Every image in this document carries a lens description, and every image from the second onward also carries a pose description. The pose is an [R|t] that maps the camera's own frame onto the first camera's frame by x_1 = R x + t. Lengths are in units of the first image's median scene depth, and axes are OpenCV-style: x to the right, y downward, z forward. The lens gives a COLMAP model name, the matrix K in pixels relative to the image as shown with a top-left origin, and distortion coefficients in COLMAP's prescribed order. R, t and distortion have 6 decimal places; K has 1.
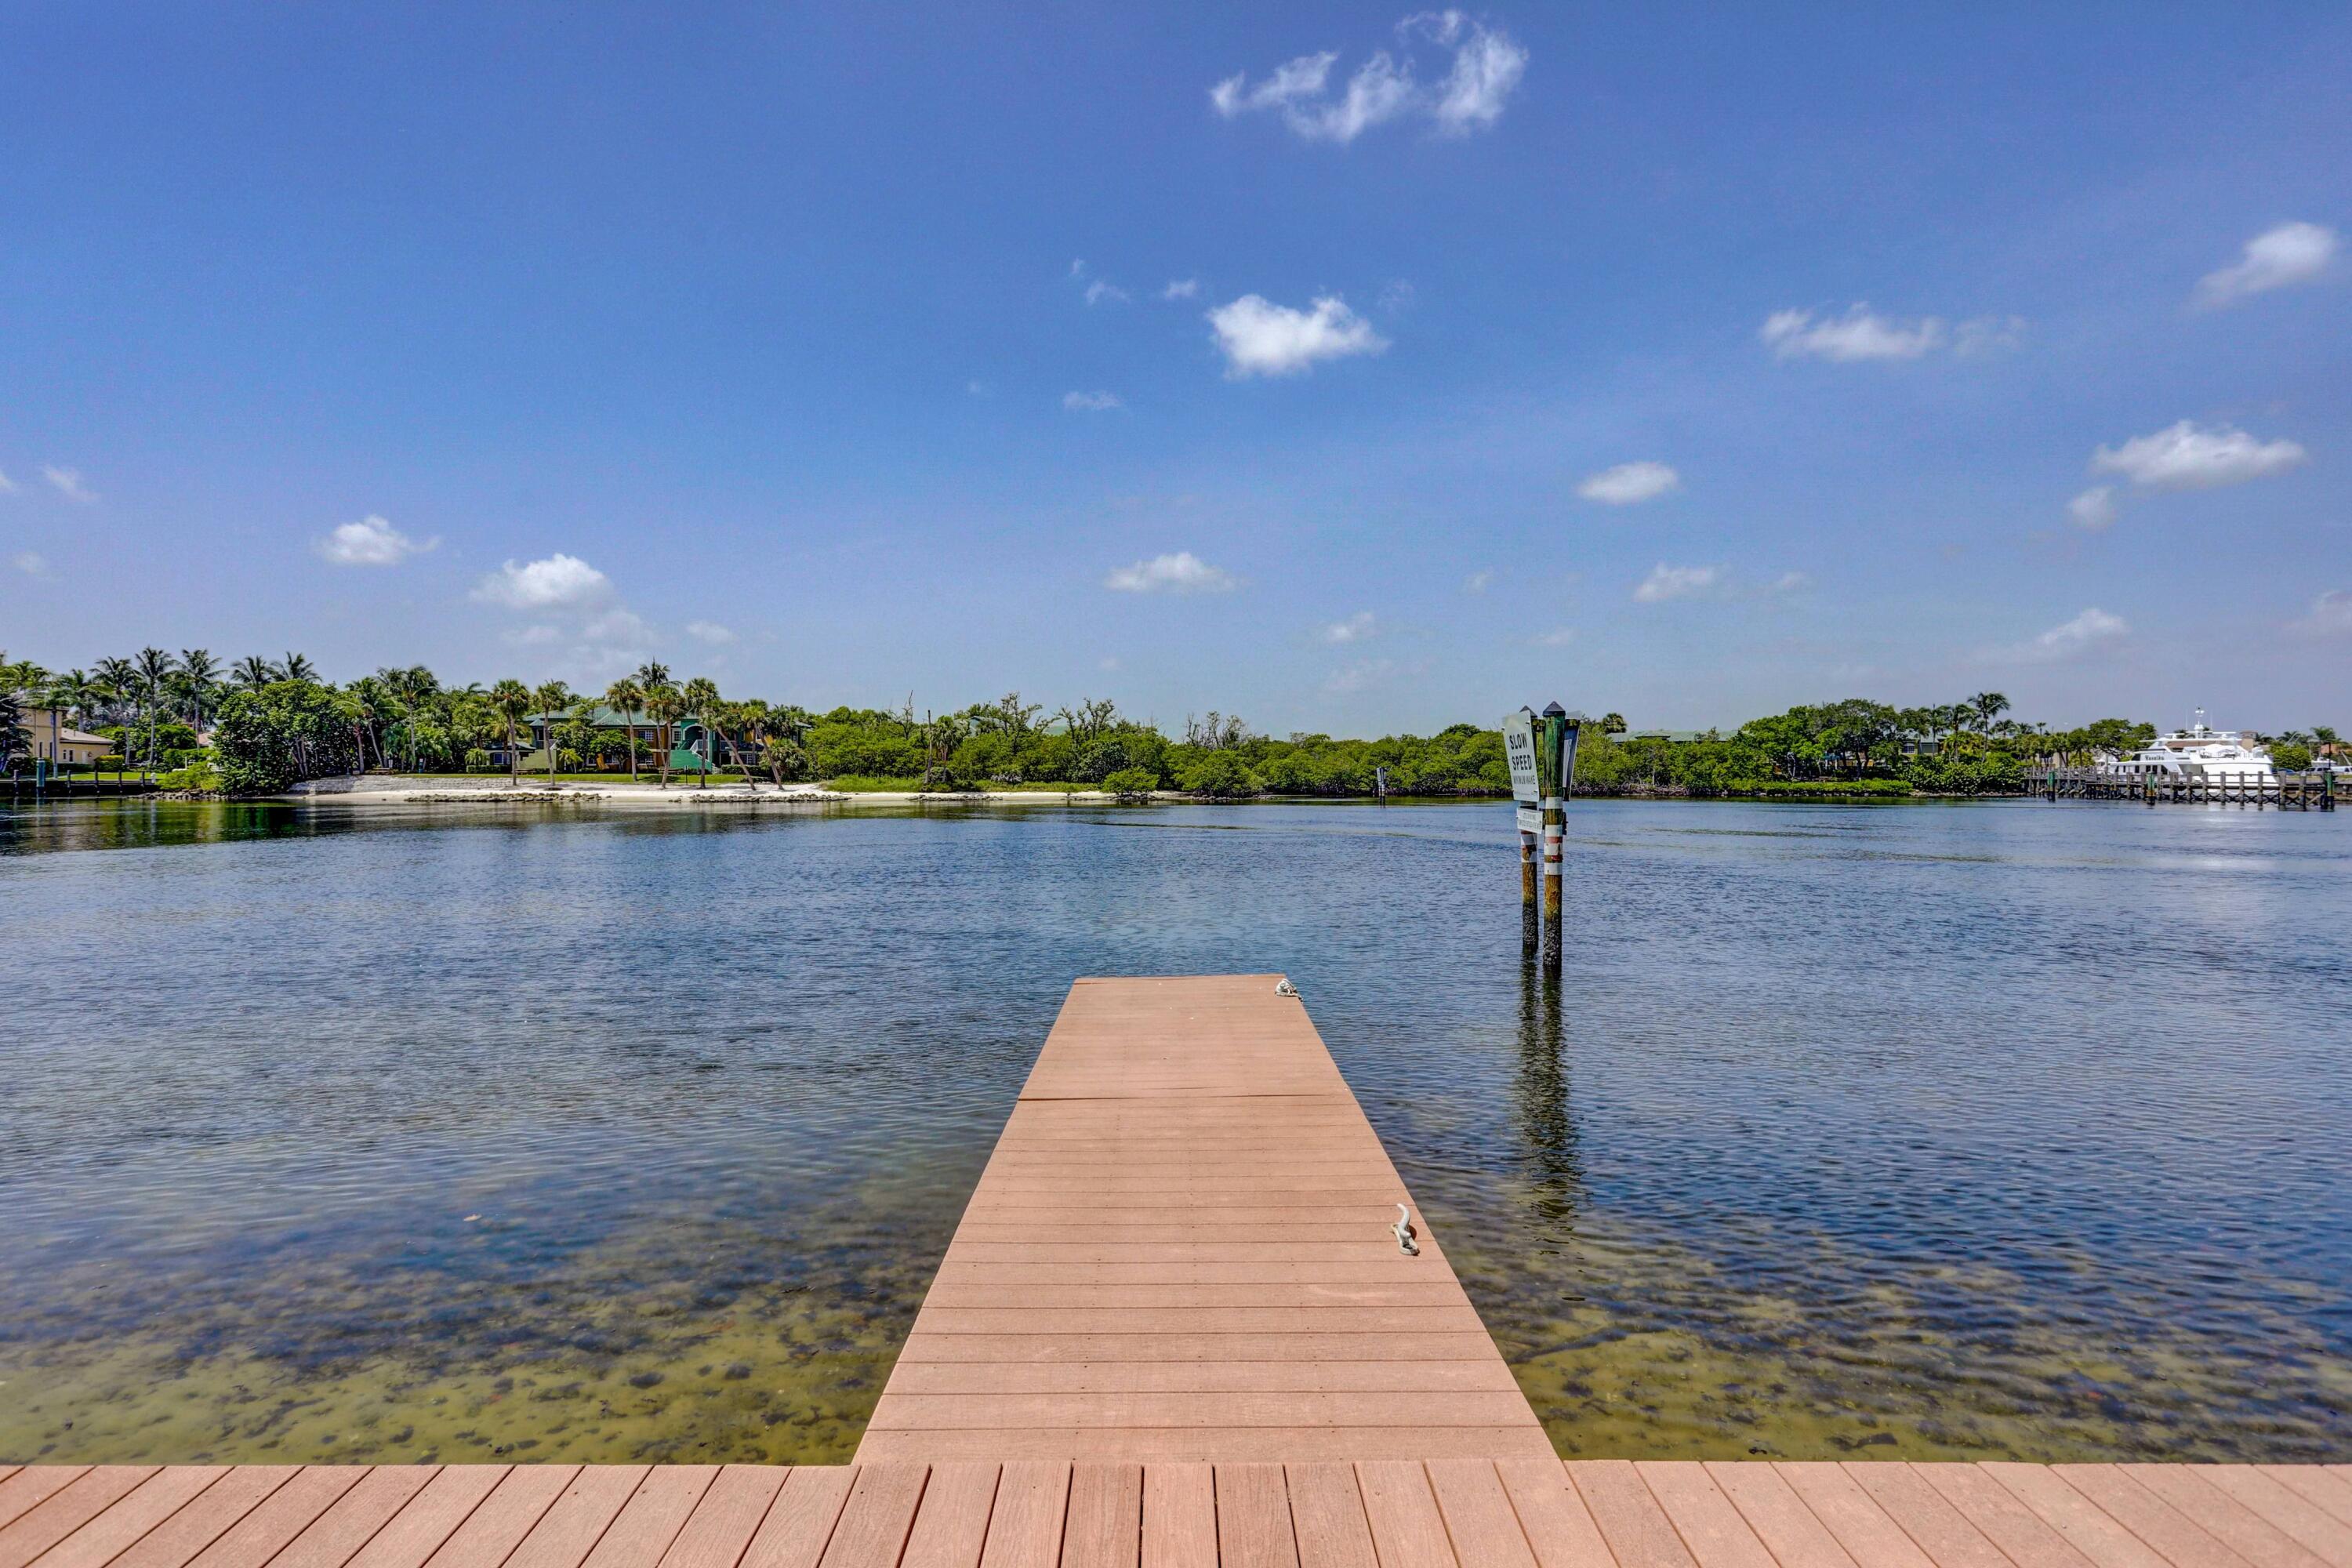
lens RADIAL K [[1176.3, 0, 1172.5], [0, 1176.3, 783.1], [0, 0, 1]] dist [-0.001316, 0.001758]
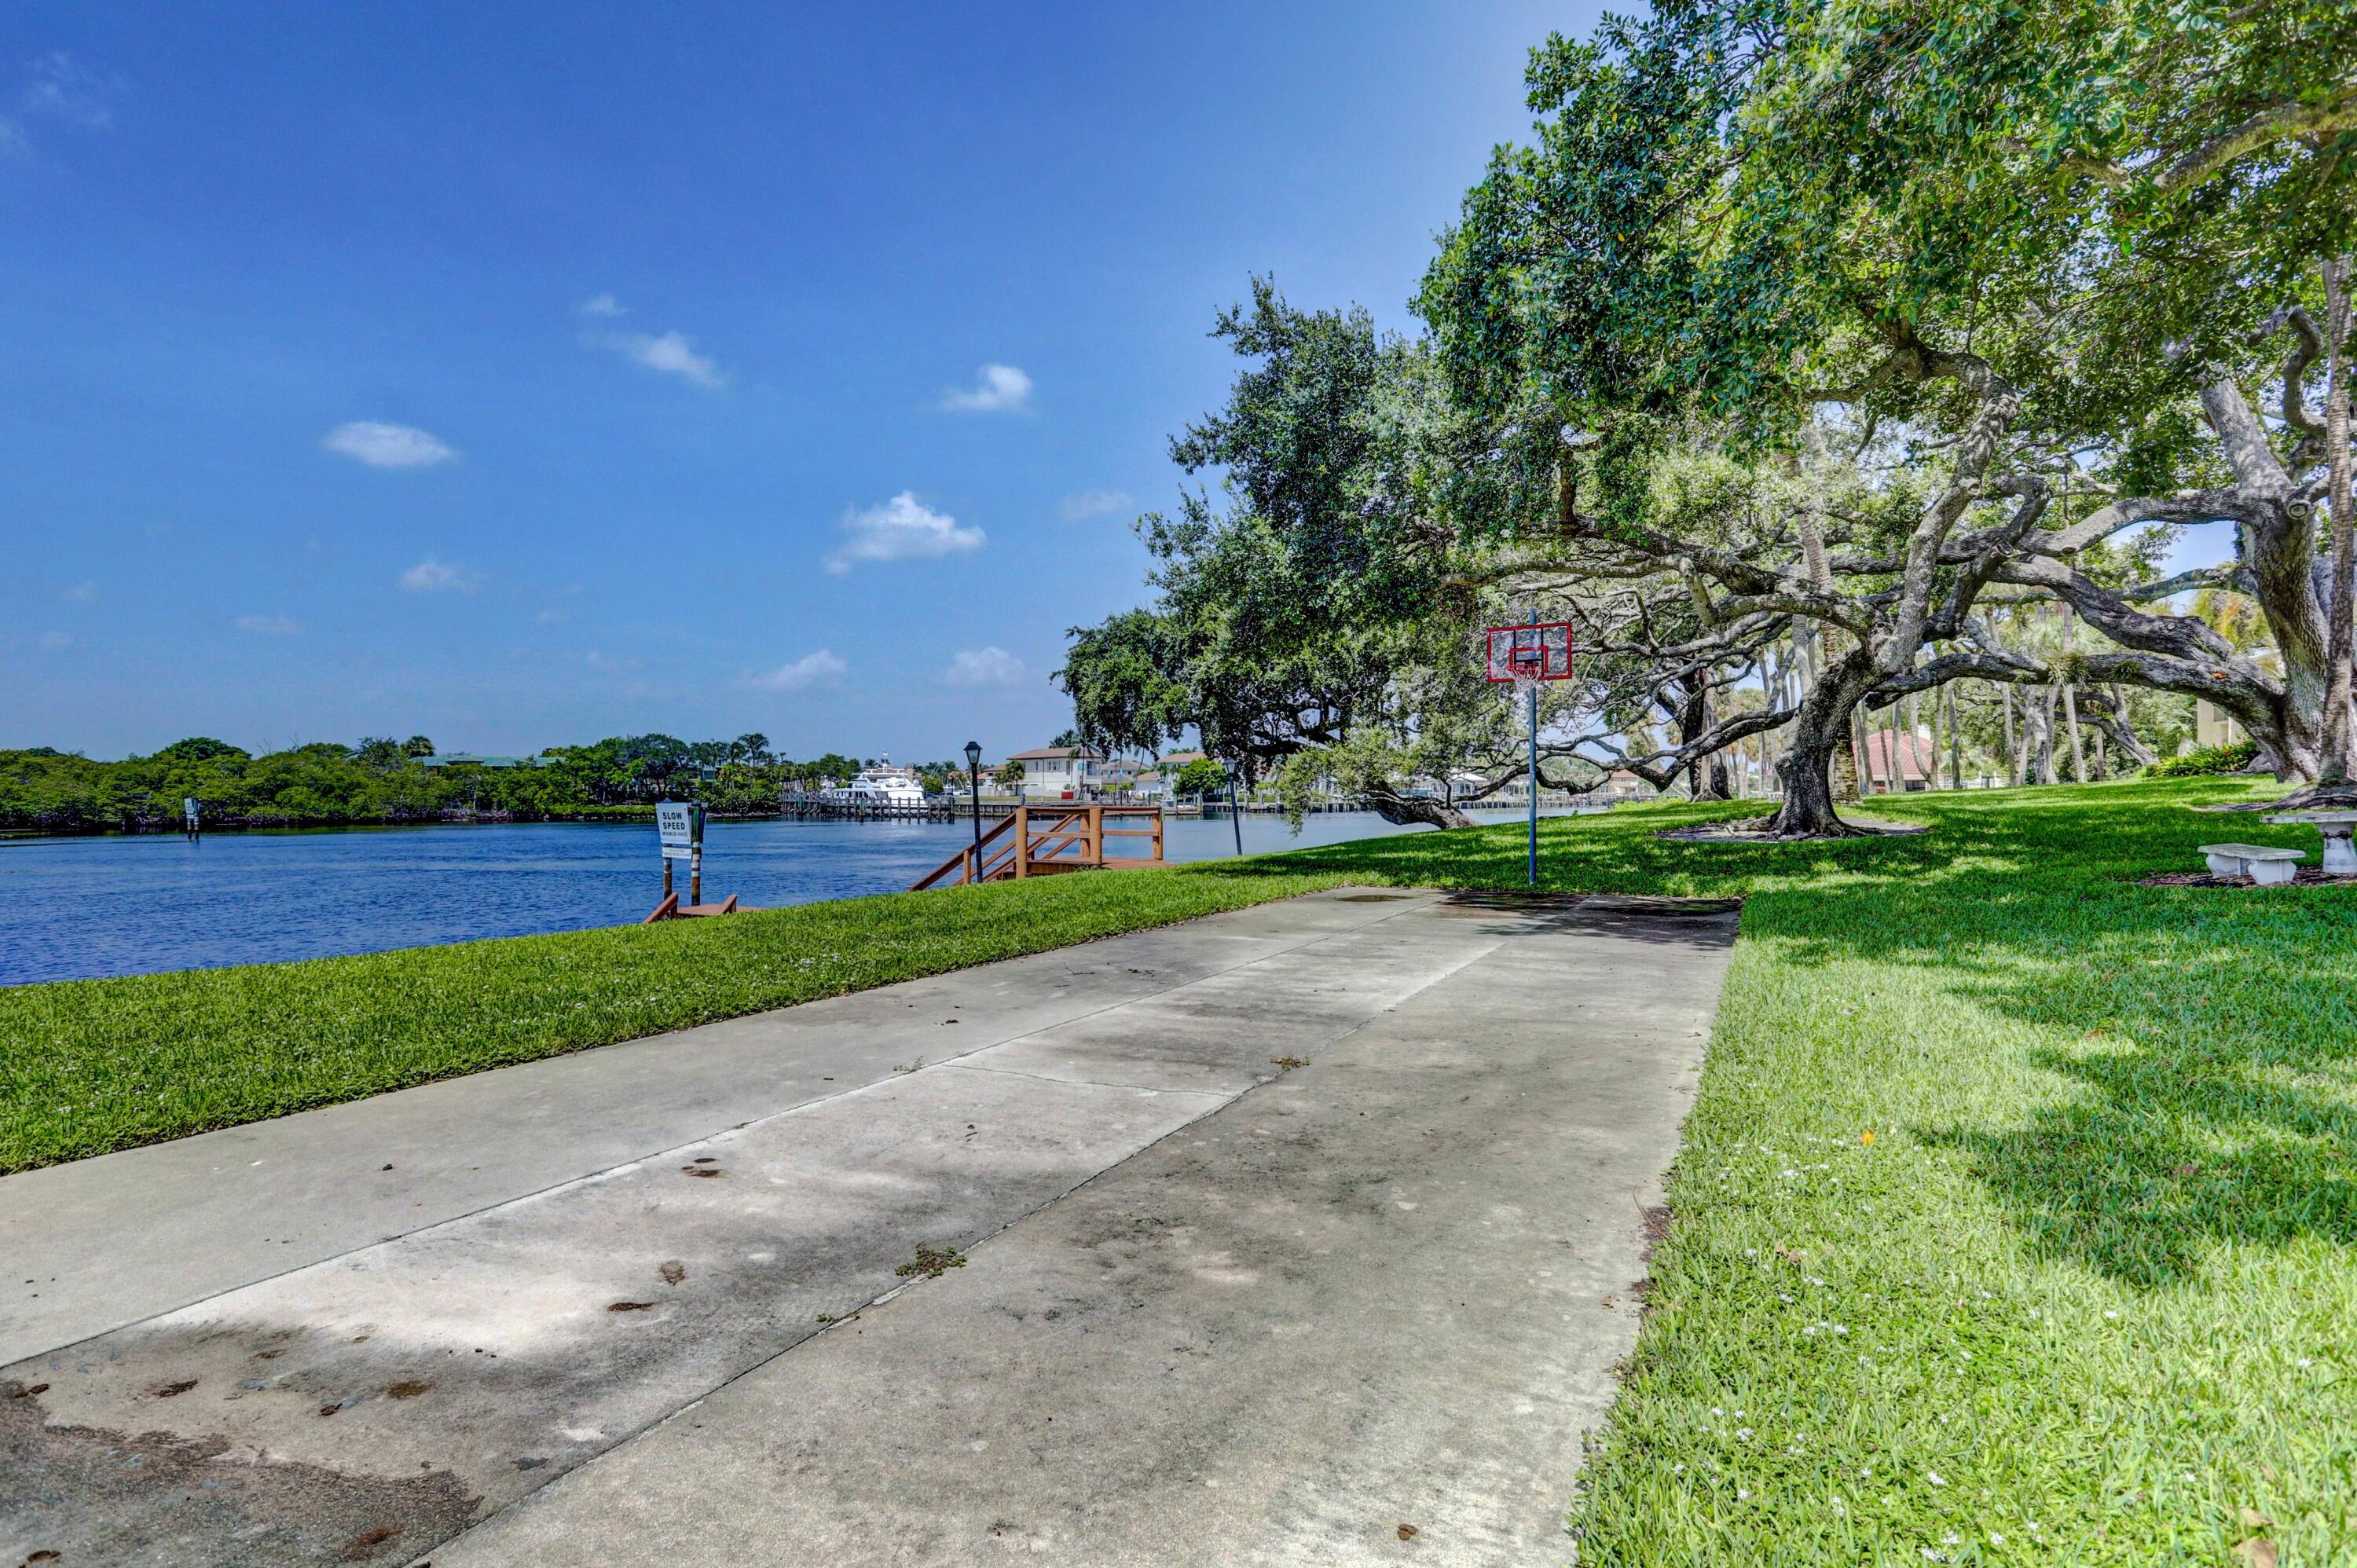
lens RADIAL K [[1213.9, 0, 1173.6], [0, 1213.9, 786.0], [0, 0, 1]] dist [0.000607, 0.001458]
pose [[0.577427, 0.002323, 0.816439, -0.126952], [0.006326, 0.999953, -0.007319, -0.009636], [-0.816418, 0.009391, 0.577386, -0.133595]]
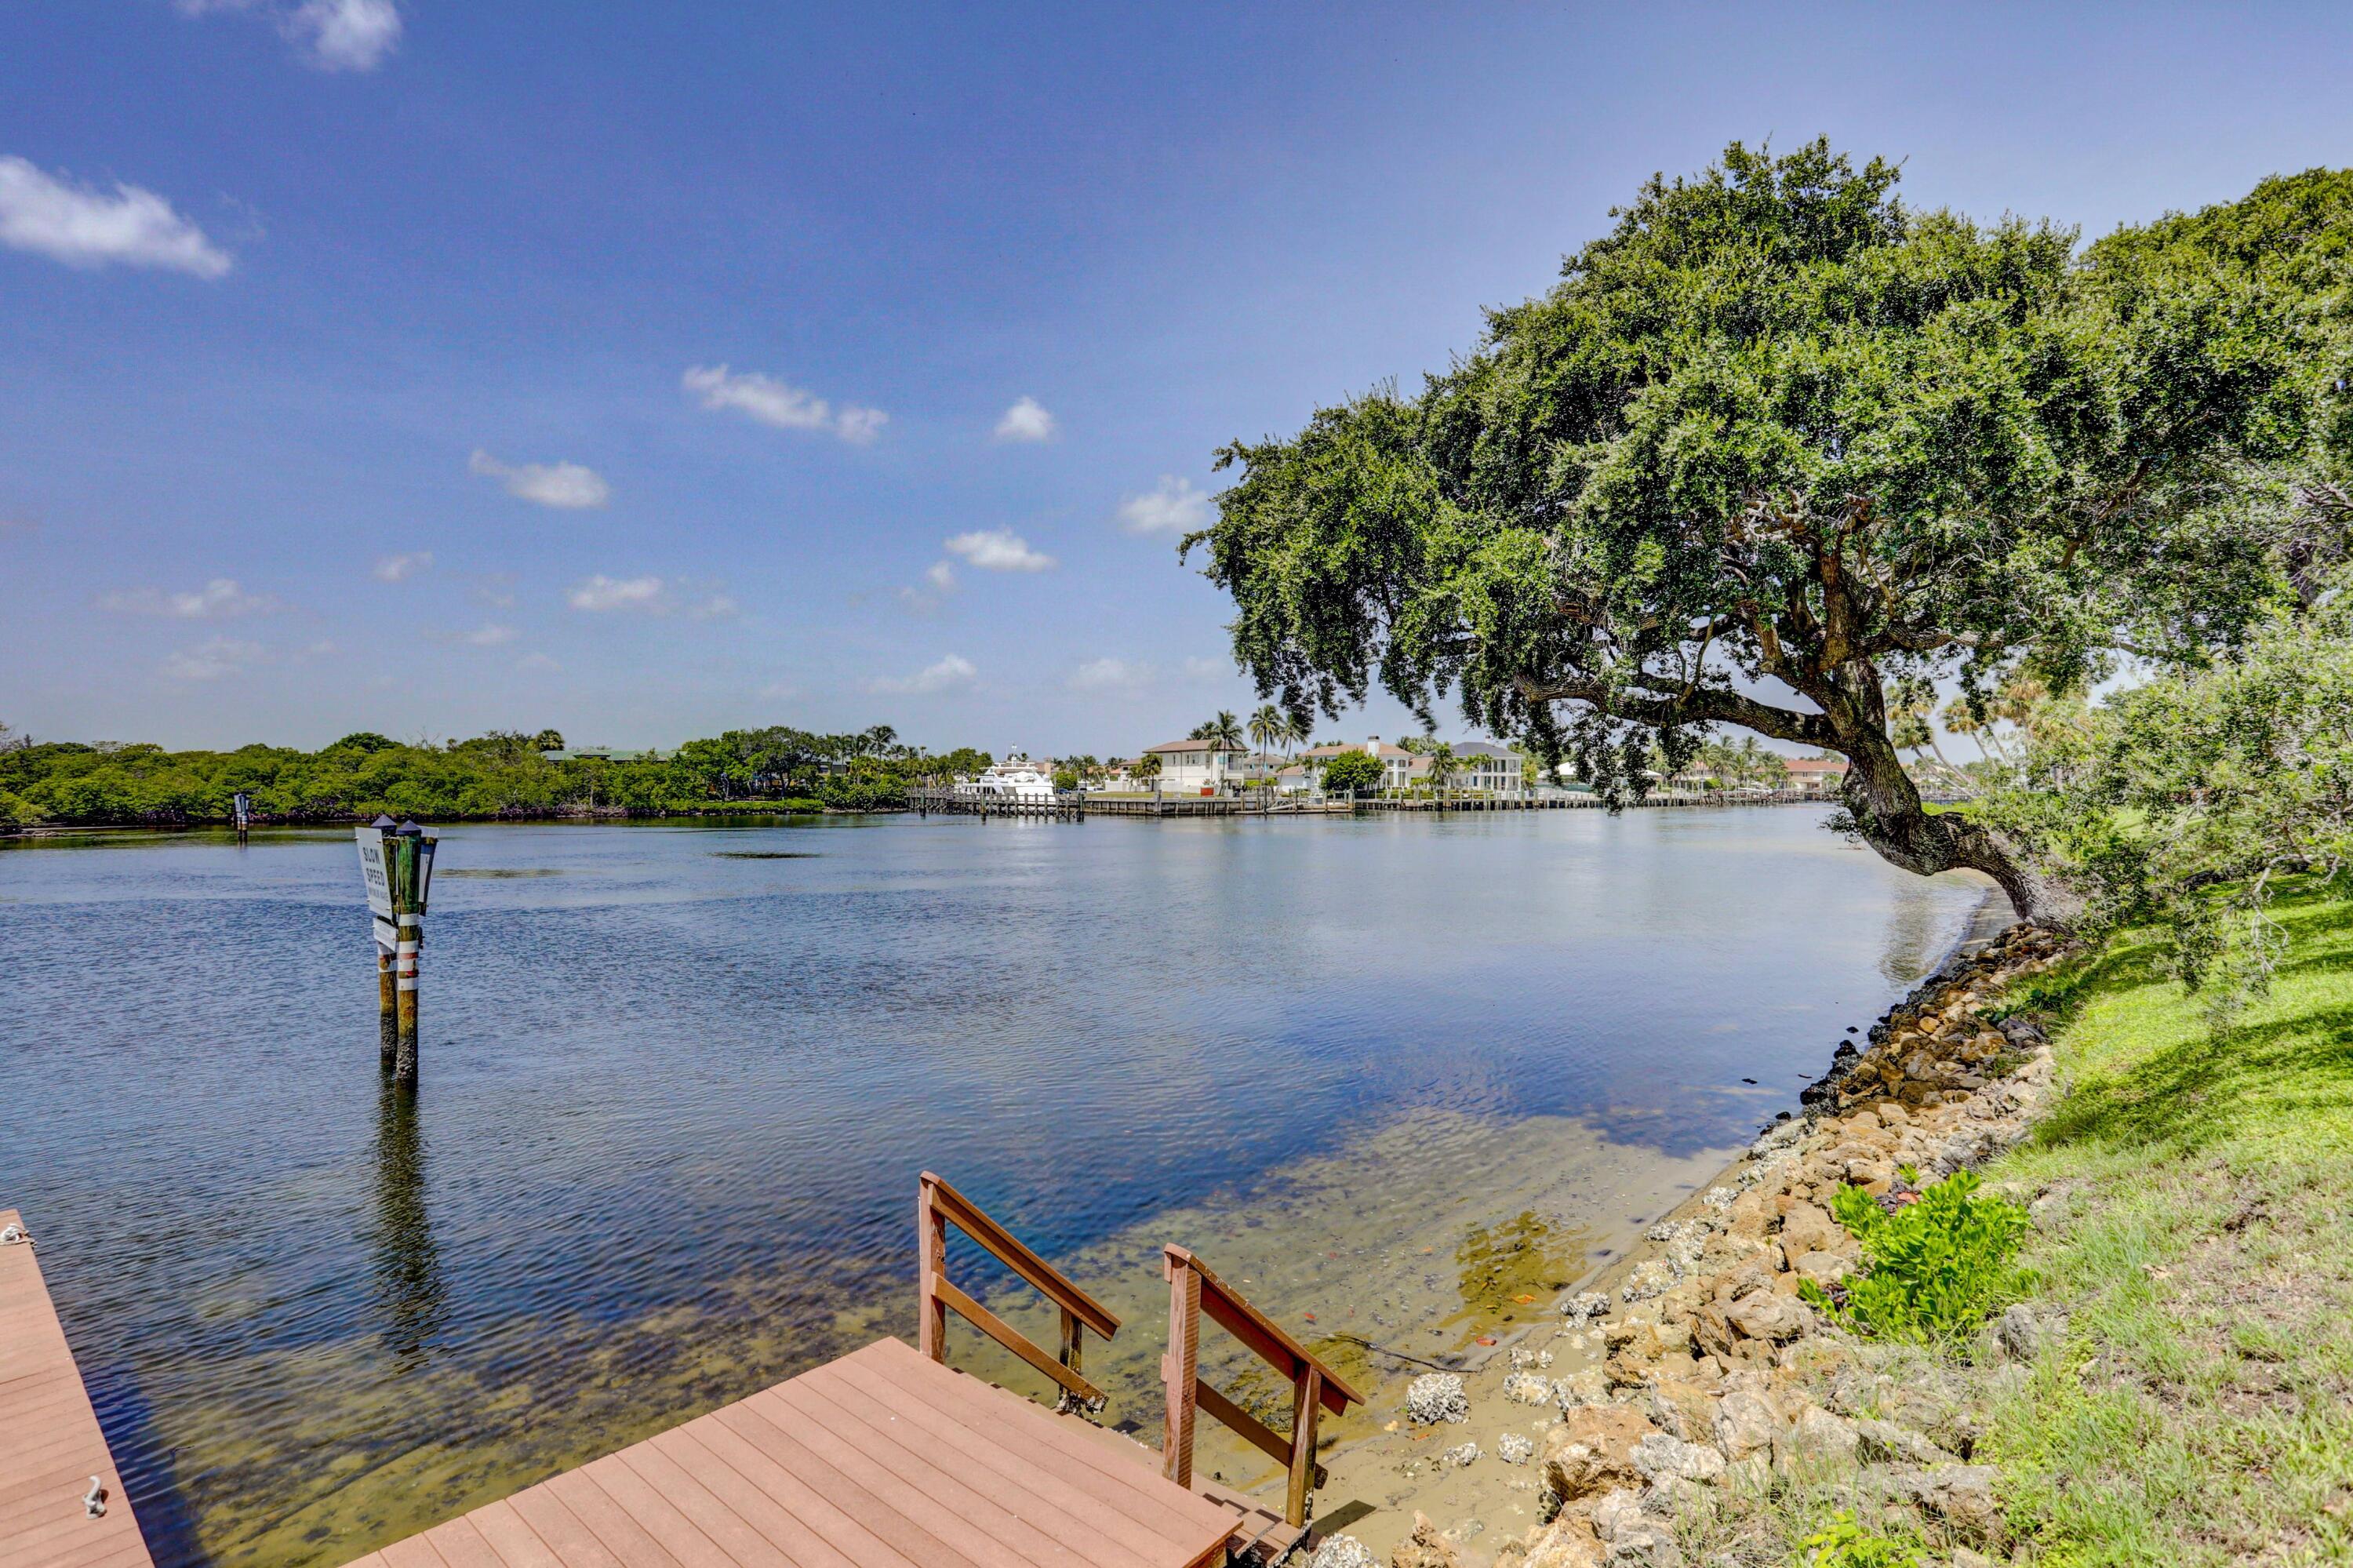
lens RADIAL K [[1176.9, 0, 1173.0], [0, 1176.9, 783.1], [0, 0, 1]] dist [-0.001316, 0.001758]
pose [[0.667419, 0.000879, 0.744682, 0.000729], [0.004607, 0.999975, -0.005310, -0.012370], [-0.744668, 0.006975, 0.667399, -0.023596]]
